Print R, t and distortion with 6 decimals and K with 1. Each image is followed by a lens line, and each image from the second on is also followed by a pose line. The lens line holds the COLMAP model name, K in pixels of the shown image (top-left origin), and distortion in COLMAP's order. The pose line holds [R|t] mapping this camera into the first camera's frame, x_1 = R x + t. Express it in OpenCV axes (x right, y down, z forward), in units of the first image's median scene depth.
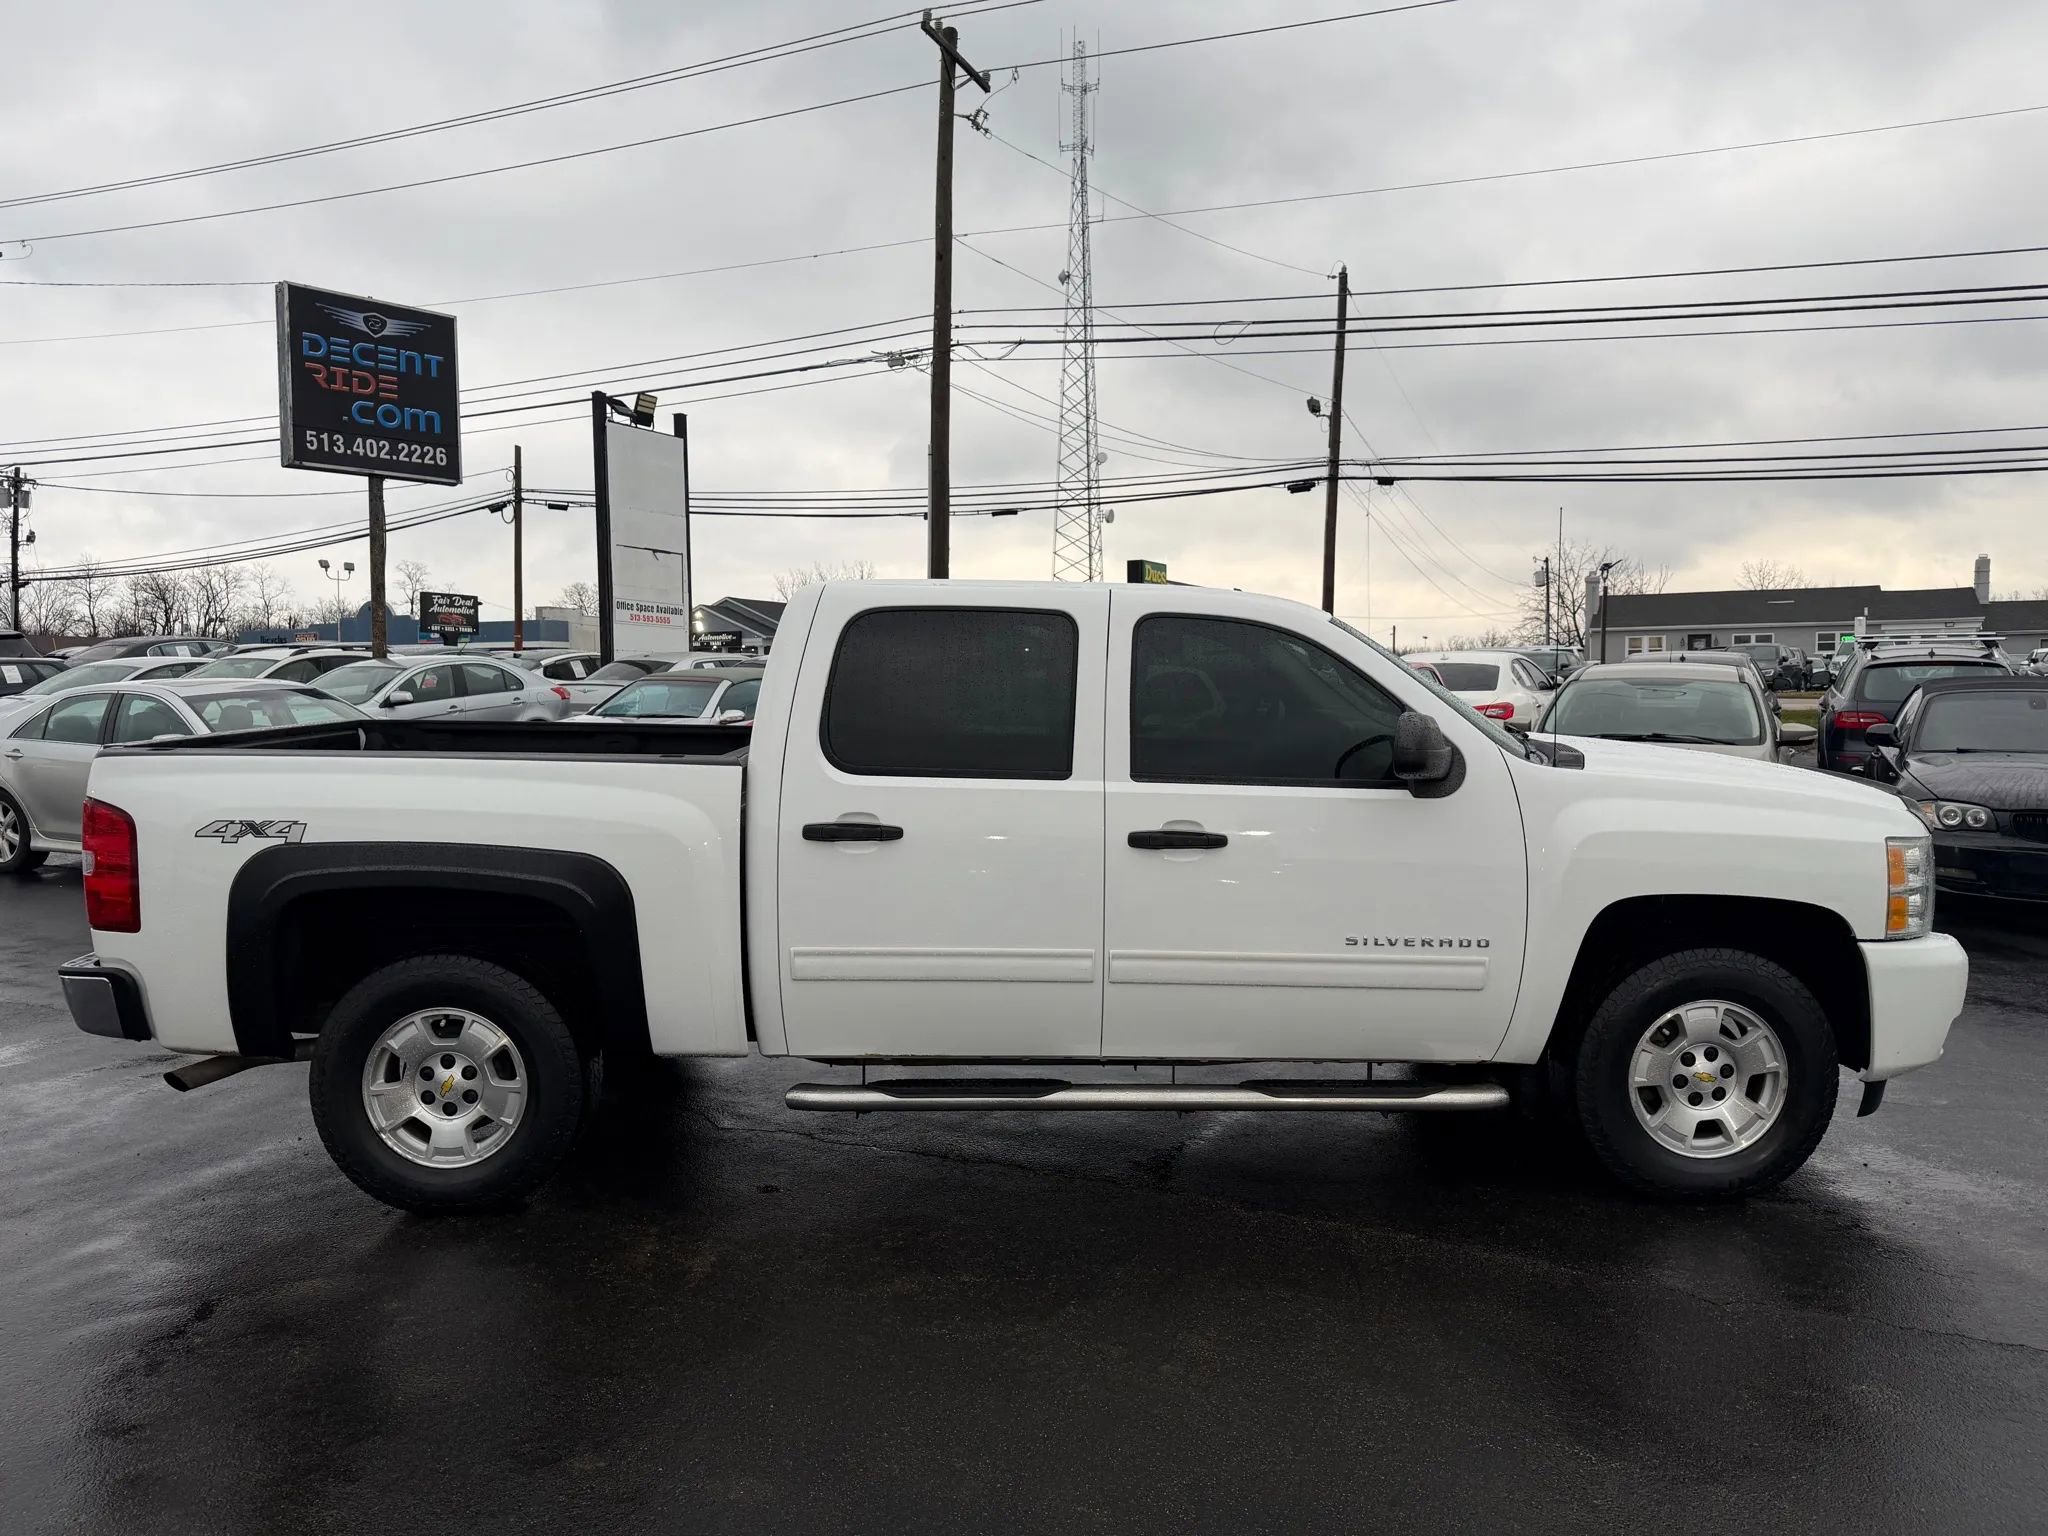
lens RADIAL K [[1485.3, 0, 1027.5], [0, 1485.3, 782.4], [0, 0, 1]] dist [-0.003483, -0.007238]
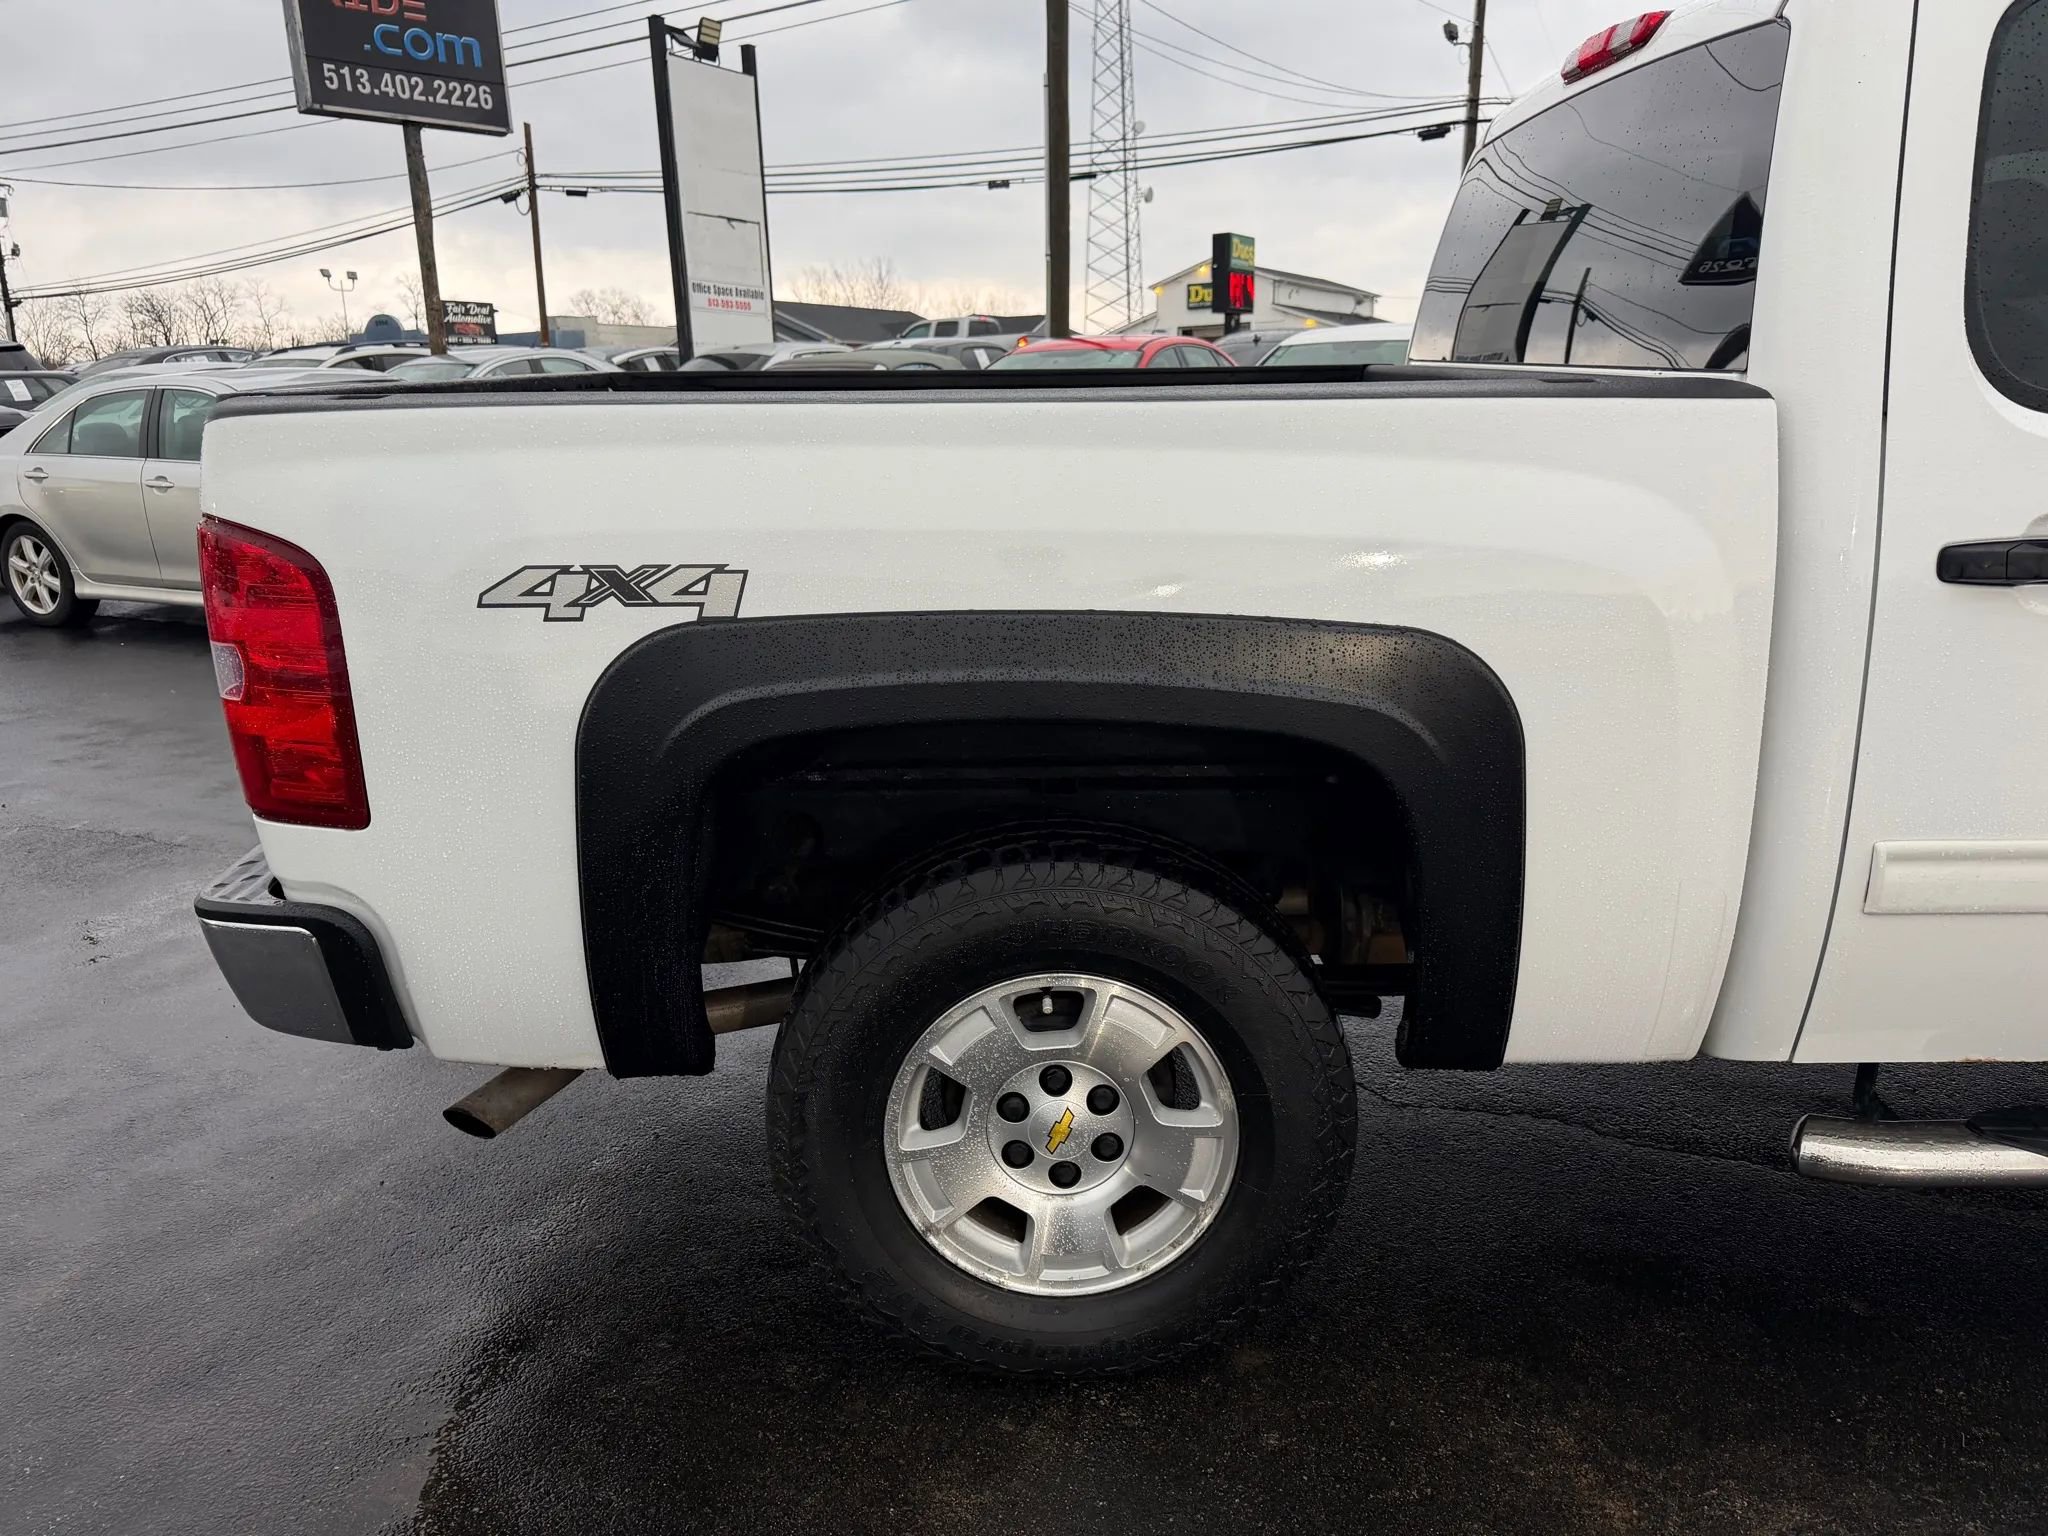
lens RADIAL K [[1413.8, 0, 983.6], [0, 1413.8, 814.3], [0, 0, 1]] dist [-0.007953, -0.001890]
pose [[0.999452, -0.019212, -0.026941, -0.108217], [0.024707, 0.974870, 0.221402, 0.002337], [0.022010, -0.221946, 0.974810, 0.159232]]
